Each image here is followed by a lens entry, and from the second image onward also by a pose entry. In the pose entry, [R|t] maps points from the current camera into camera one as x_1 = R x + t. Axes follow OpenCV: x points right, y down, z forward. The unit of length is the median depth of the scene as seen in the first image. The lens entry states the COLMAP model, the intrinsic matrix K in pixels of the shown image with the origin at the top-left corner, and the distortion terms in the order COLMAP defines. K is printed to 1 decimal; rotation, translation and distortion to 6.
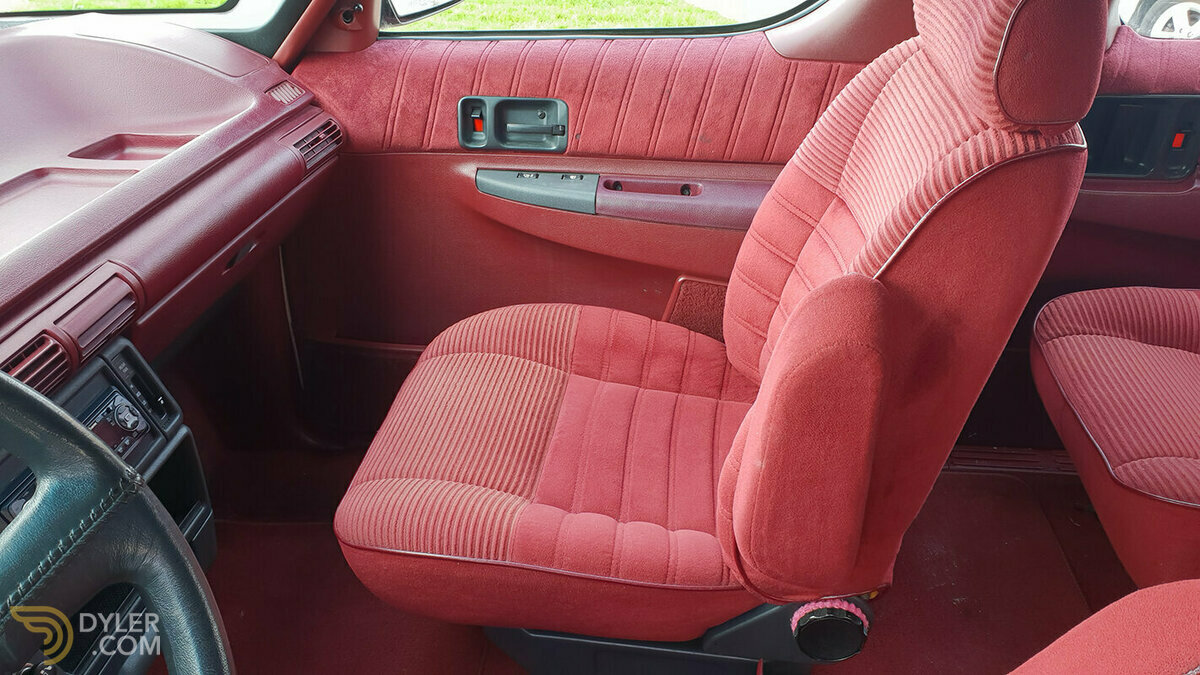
lens RADIAL K [[928.1, 0, 601.2], [0, 928.1, 339.2], [0, 0, 1]] dist [0.044463, -0.051519]
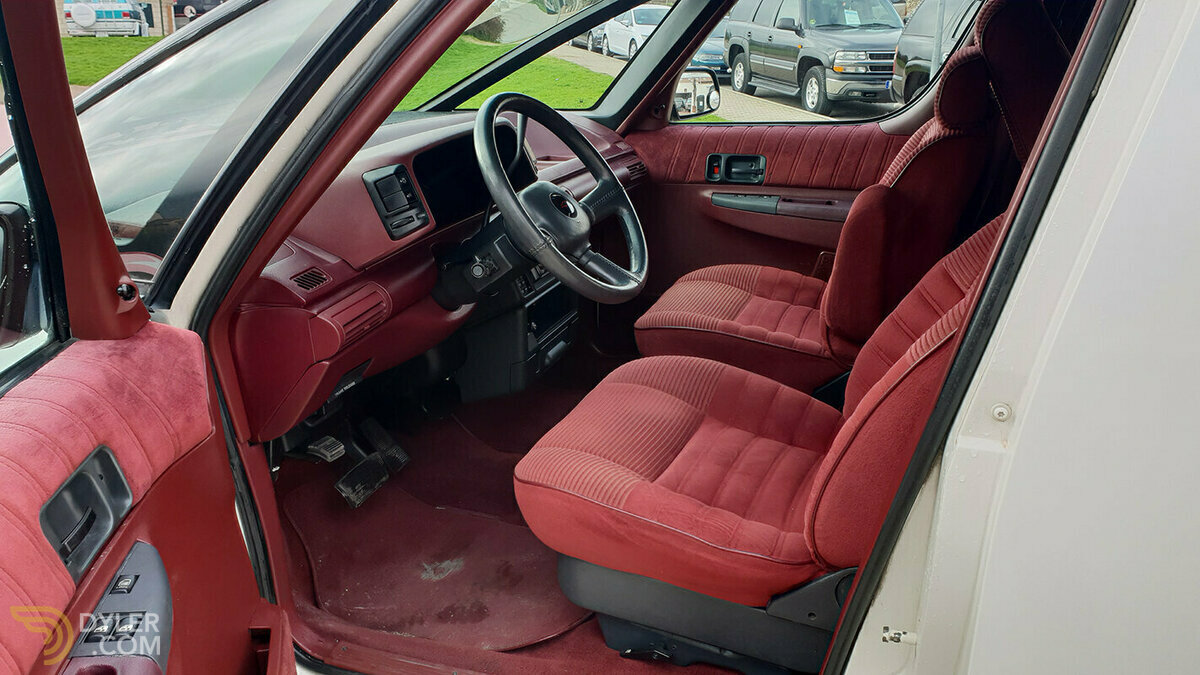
lens RADIAL K [[928.1, 0, 603.7], [0, 928.1, 342.1], [0, 0, 1]] dist [0.044463, -0.051519]
pose [[0.974195, 0.074356, -0.213108, 0.074500], [-0.114053, 0.976938, -0.180513, 0.494555], [0.194771, 0.200160, 0.960208, -0.803382]]
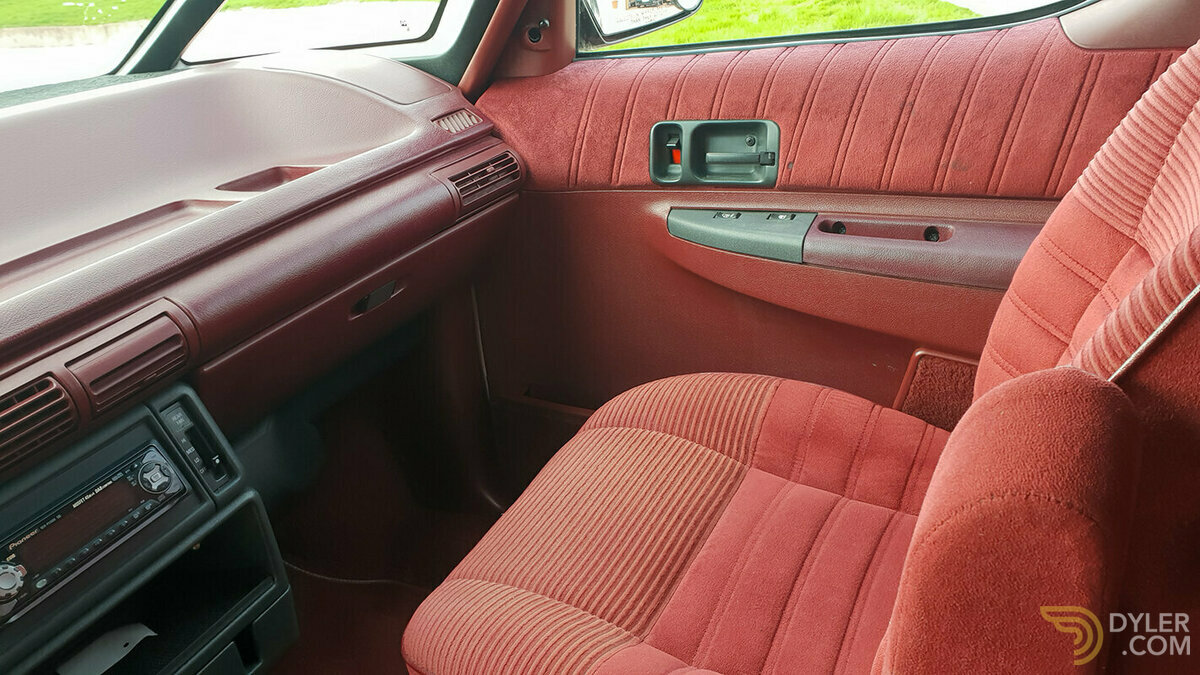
lens RADIAL K [[928.1, 0, 606.5], [0, 928.1, 336.6], [0, 0, 1]] dist [0.044463, -0.051519]
pose [[0.929287, 0.052770, -0.365569, 0.131144], [-0.075300, 0.996022, -0.047638, -0.024919], [0.361601, 0.071797, 0.929564, 0.225810]]
